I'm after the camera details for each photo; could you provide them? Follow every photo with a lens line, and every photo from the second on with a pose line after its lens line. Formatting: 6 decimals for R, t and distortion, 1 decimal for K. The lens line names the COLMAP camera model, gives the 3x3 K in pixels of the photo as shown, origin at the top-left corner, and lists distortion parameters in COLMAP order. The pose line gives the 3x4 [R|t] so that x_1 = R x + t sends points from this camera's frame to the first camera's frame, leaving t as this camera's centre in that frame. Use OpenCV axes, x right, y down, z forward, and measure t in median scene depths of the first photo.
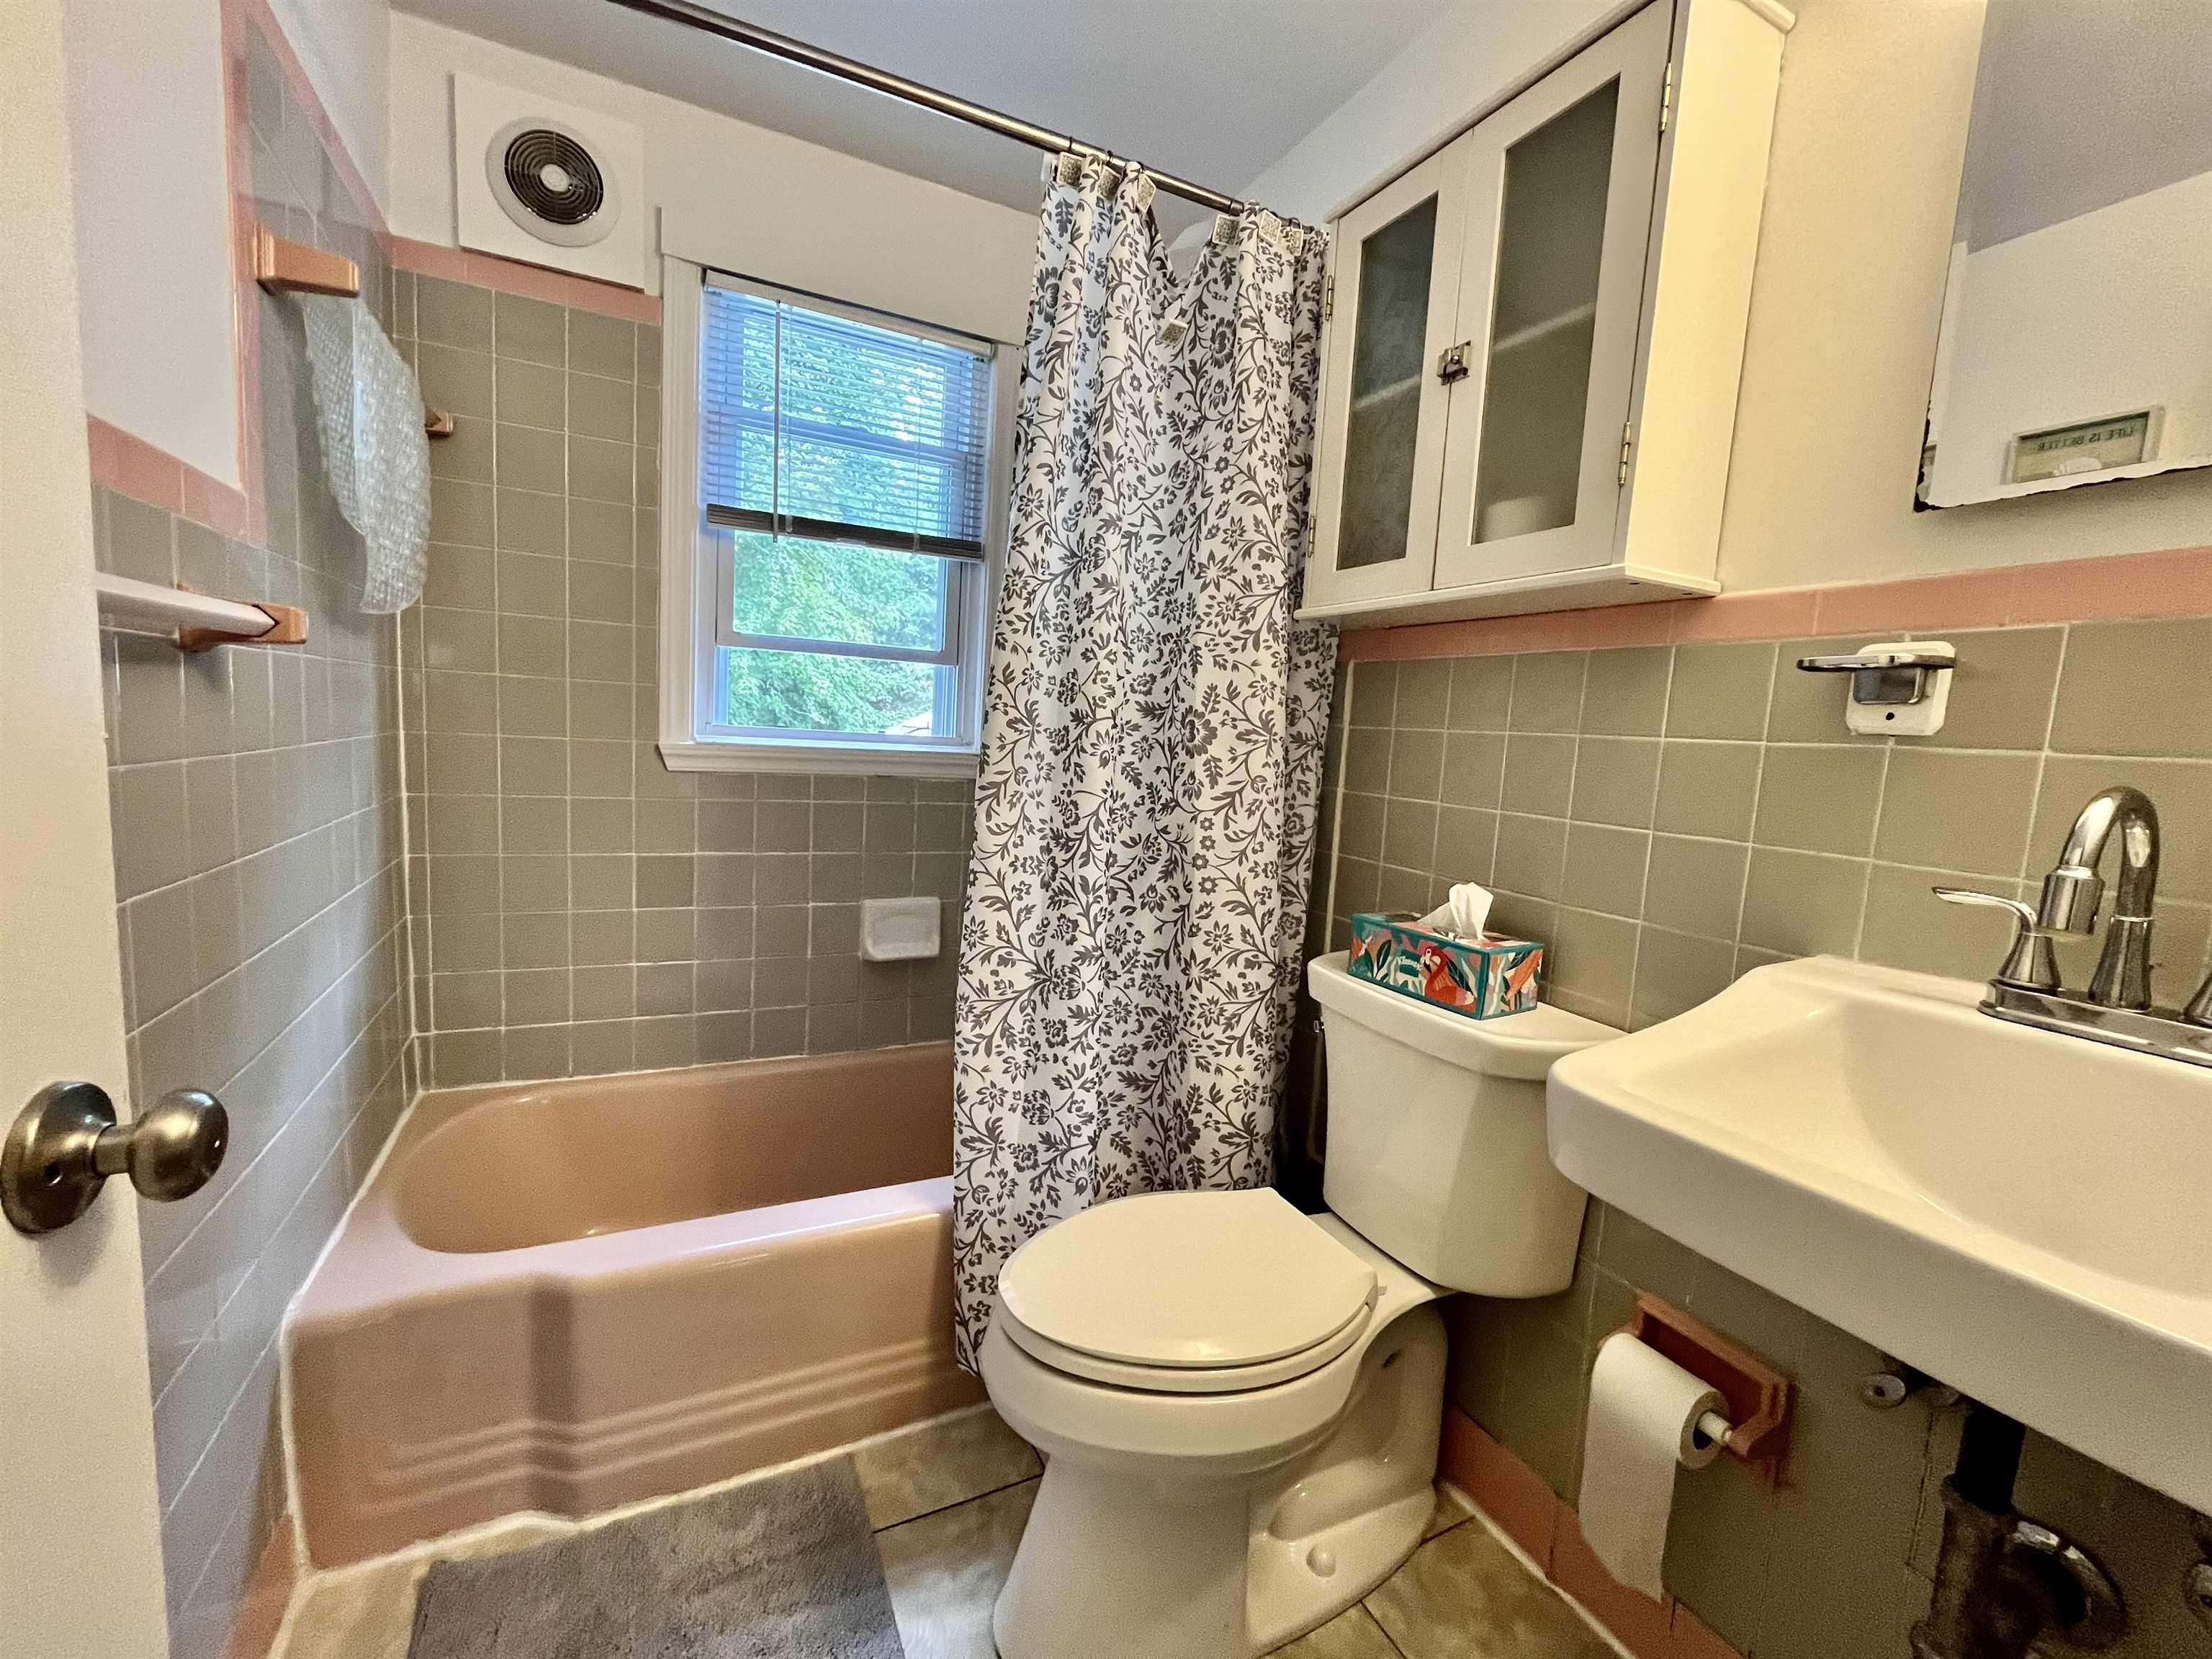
lens RADIAL K [[903.9, 0, 1103.1], [0, 903.9, 834.4], [0, 0, 1]] dist [0.001209, -0.000763]
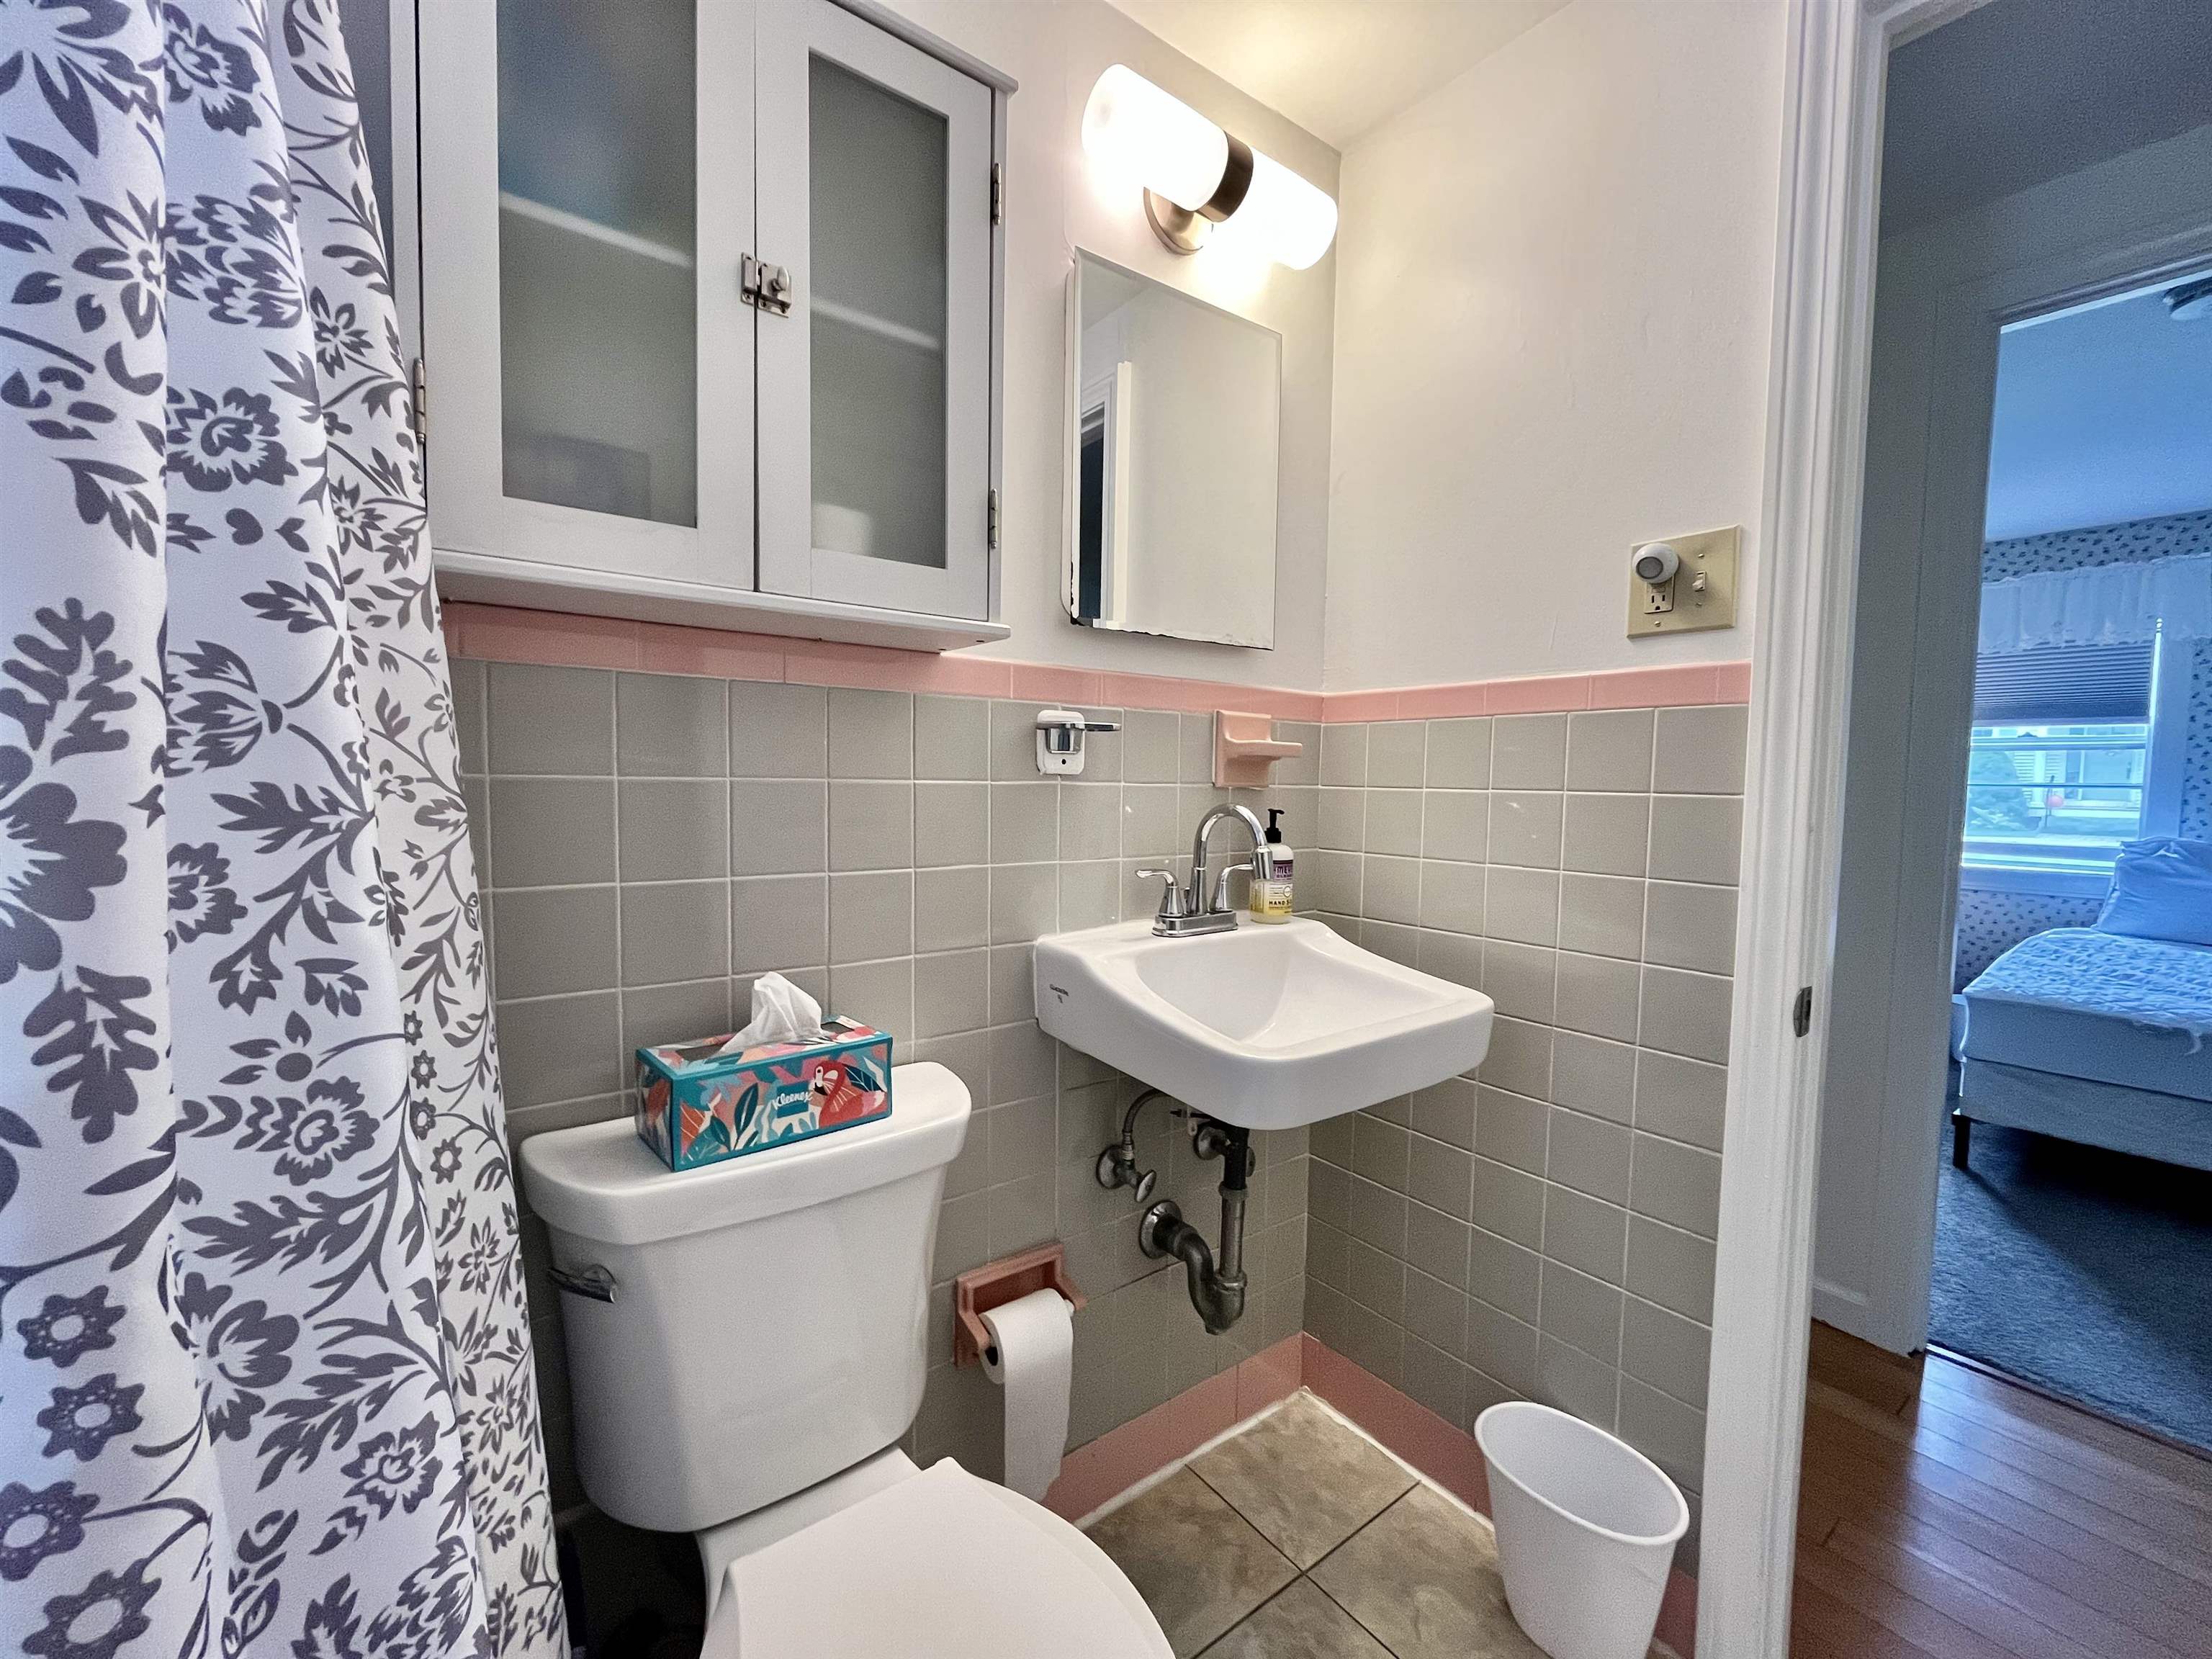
lens RADIAL K [[903.9, 0, 1103.1], [0, 903.9, 834.4], [0, 0, 1]] dist [0.001209, -0.000763]
pose [[-0.181494, -0.121662, 0.975837, -0.397214], [0.090903, 0.985993, 0.139835, -0.149319], [-0.979182, 0.114086, -0.167893, 0.842161]]
